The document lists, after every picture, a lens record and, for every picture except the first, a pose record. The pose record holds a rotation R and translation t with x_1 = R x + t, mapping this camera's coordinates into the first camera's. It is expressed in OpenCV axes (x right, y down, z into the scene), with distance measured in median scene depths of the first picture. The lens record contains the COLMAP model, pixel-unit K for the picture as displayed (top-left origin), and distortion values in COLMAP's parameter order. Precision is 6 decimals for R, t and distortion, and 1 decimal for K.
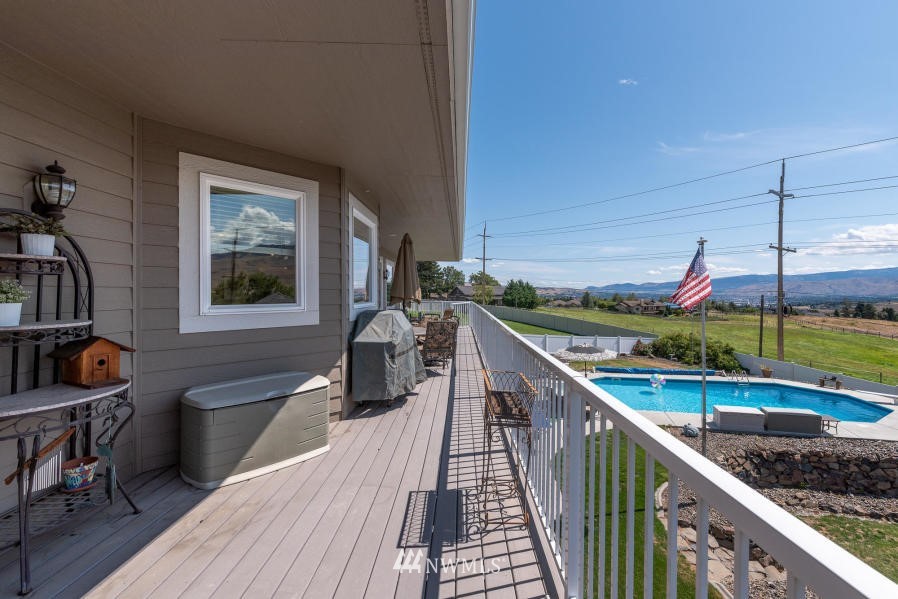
lens RADIAL K [[392.8, 0, 465.4], [0, 392.8, 293.0], [0, 0, 1]] dist [0.000879, 0.000028]
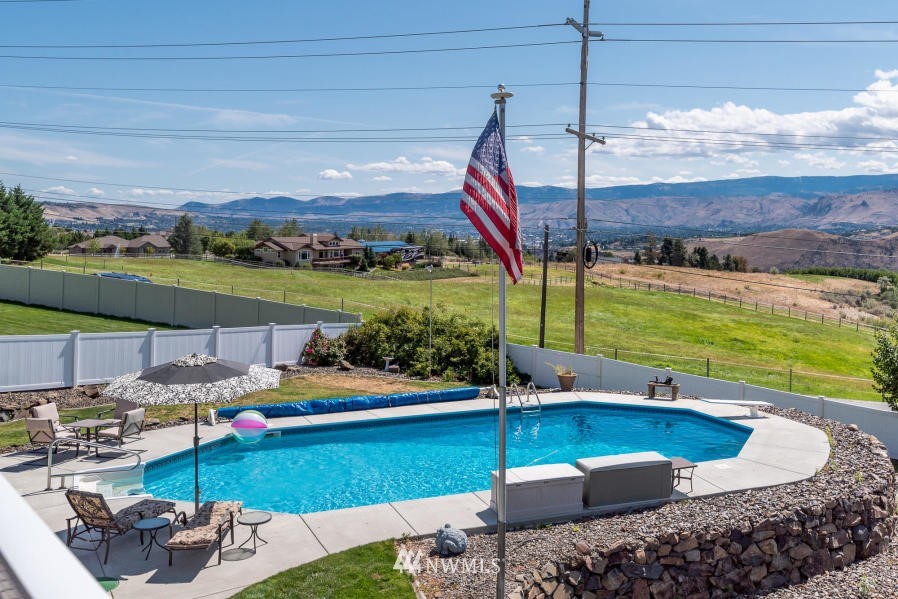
lens RADIAL K [[732.7, 0, 449.7], [0, 732.7, 221.9], [0, 0, 1]] dist [0.002794, -0.001382]
pose [[0.770143, 0.006891, 0.637834, 0.056873], [-0.008988, 0.999960, 0.000050, 0.002133], [-0.637808, -0.005771, 0.770174, 0.369240]]
